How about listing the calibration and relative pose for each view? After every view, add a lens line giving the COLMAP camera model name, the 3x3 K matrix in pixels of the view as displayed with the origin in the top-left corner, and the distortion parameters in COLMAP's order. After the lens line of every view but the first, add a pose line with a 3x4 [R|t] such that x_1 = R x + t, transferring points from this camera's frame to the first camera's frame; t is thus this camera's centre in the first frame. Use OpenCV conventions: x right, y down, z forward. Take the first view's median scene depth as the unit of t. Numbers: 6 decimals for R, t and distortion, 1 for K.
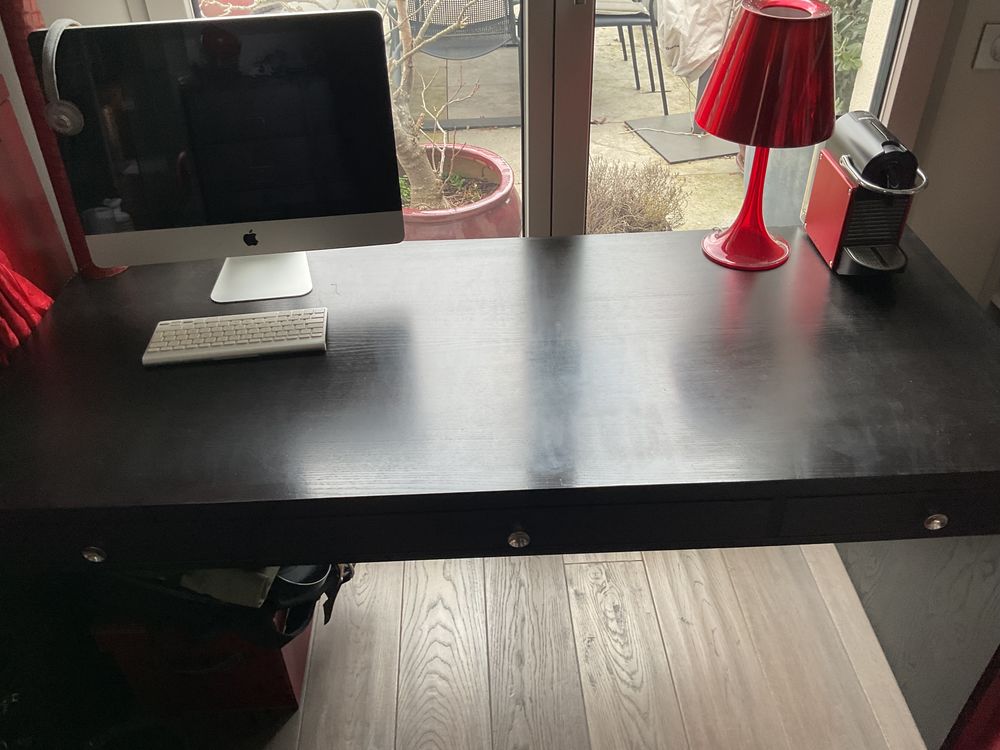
lens RADIAL K [[818.5, 0, 500.0], [0, 818.5, 375.0], [0, 0, 1]] dist [0.110685, -0.224666]
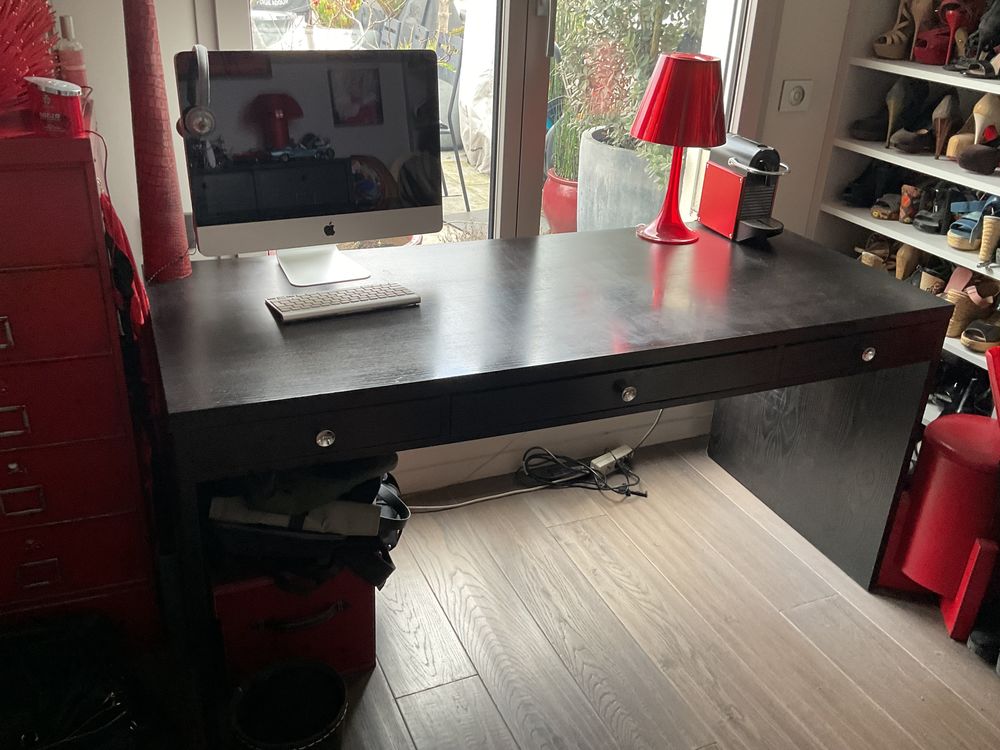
lens RADIAL K [[893.9, 0, 500.0], [0, 893.9, 375.0], [0, 0, 1]] dist [0.126995, -0.268555]
pose [[0.933250, -0.095209, 0.346382, -0.450105], [0.160891, 0.972901, -0.166067, 0.248787], [-0.321184, 0.210712, 0.923277, -0.207583]]
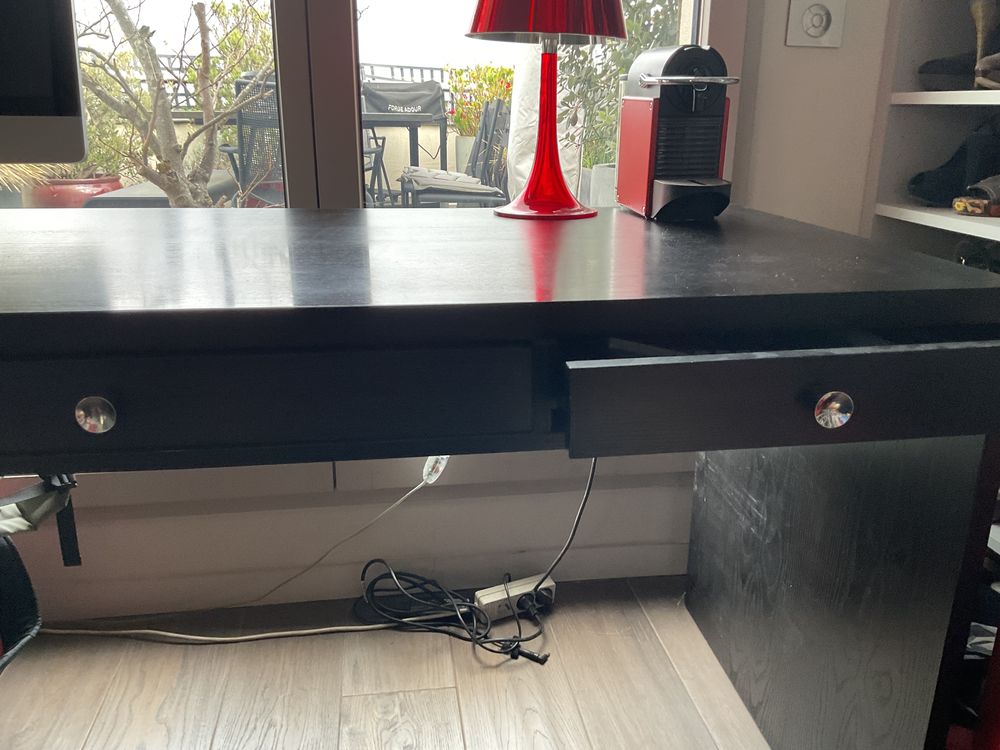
lens RADIAL K [[818.5, 0, 500.0], [0, 818.5, 375.0], [0, 0, 1]] dist [0.110685, -0.224666]
pose [[0.995011, 0.004957, 0.099639, 0.157582], [0.029357, 0.939994, -0.339925, 0.244956], [-0.095346, 0.341154, 0.935159, 0.279237]]
